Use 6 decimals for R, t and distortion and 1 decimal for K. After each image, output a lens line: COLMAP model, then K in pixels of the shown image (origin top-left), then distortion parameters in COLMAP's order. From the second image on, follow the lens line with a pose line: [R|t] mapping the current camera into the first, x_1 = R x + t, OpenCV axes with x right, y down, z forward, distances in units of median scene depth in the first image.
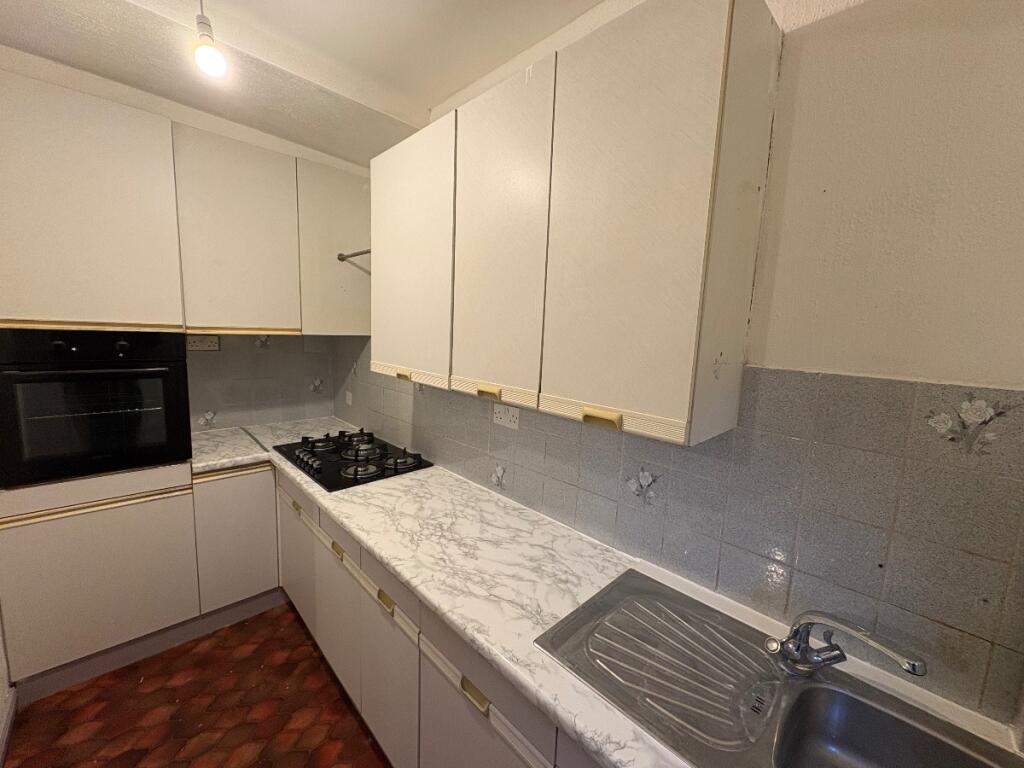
lens RADIAL K [[405.3, 0, 511.4], [0, 405.3, 383.8], [0, 0, 1]] dist [0.003497, -0.000392]
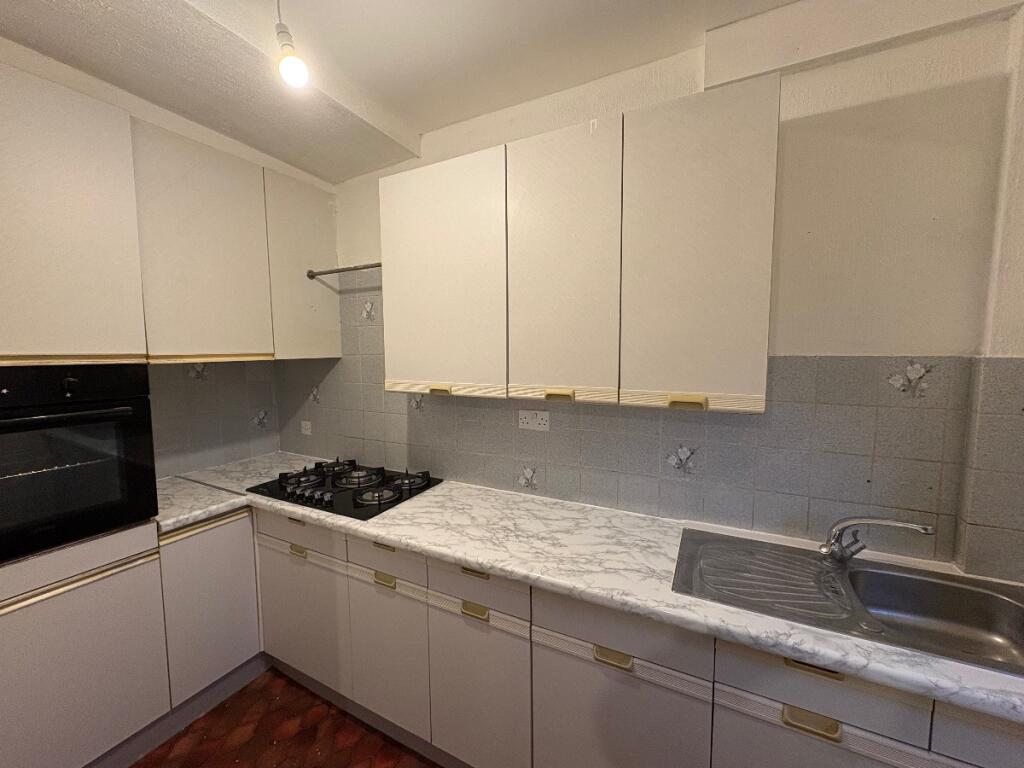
lens RADIAL K [[405.3, 0, 511.7], [0, 405.3, 383.4], [0, 0, 1]] dist [0.003497, -0.000392]
pose [[0.947847, -0.076420, 0.309429, -0.384743], [0.090241, 0.995450, -0.030578, 0.008907], [-0.305684, 0.056907, 0.950431, -0.018485]]
